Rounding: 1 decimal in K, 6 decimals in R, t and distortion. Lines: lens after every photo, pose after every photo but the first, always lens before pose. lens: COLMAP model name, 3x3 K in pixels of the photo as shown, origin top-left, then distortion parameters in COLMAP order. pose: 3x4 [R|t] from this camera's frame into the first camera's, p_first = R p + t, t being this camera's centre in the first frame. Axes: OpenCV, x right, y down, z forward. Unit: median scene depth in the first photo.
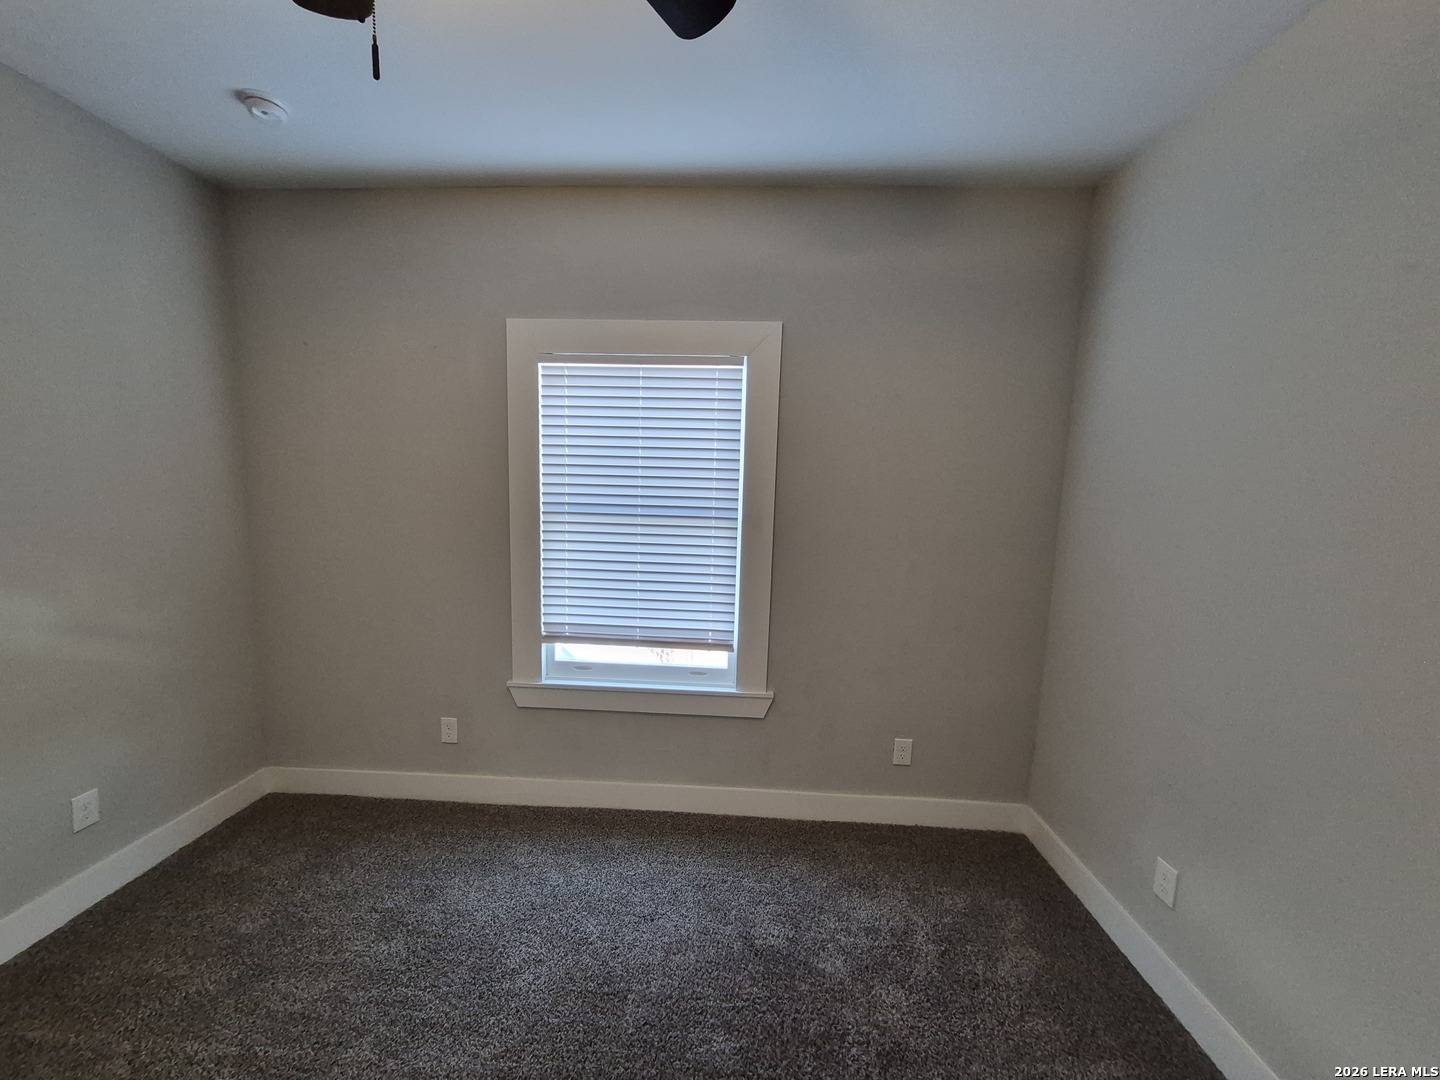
lens RADIAL K [[566.4, 0, 708.9], [0, 566.4, 558.4], [0, 0, 1]] dist [0.001763, 0.000250]
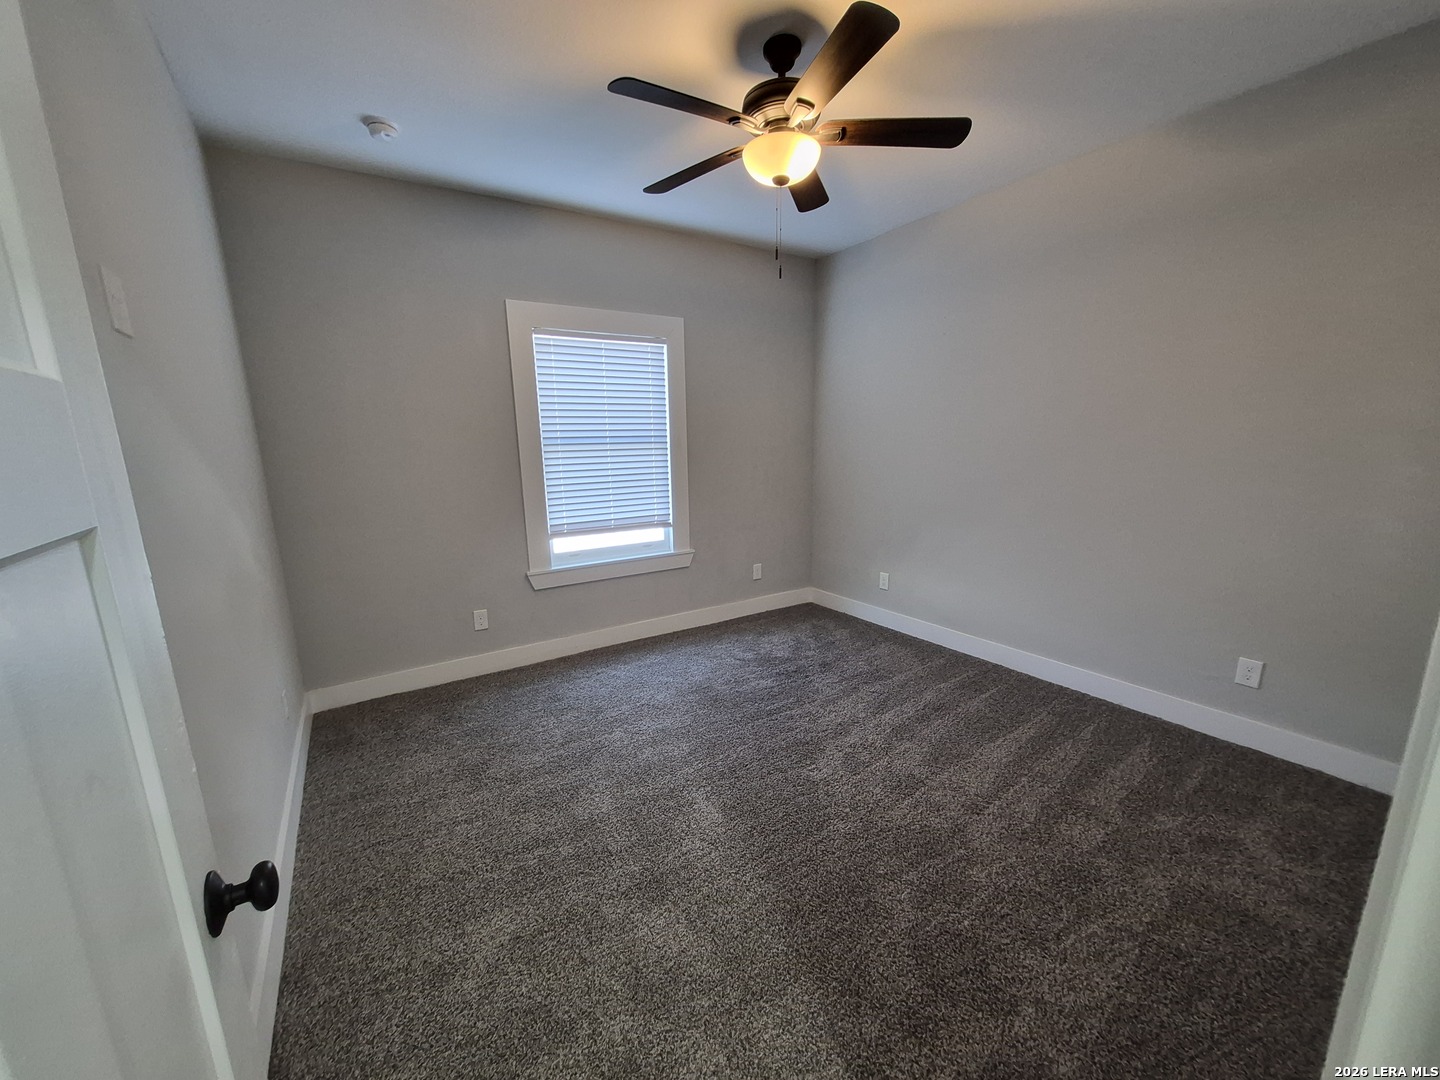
lens RADIAL K [[566.4, 0, 708.9], [0, 566.4, 558.4], [0, 0, 1]] dist [0.001763, 0.000250]
pose [[0.816258, -0.159585, 0.555207, -0.788420], [0.118346, 0.986897, 0.109676, 0.091410], [-0.565435, -0.023818, 0.824449, -0.388322]]
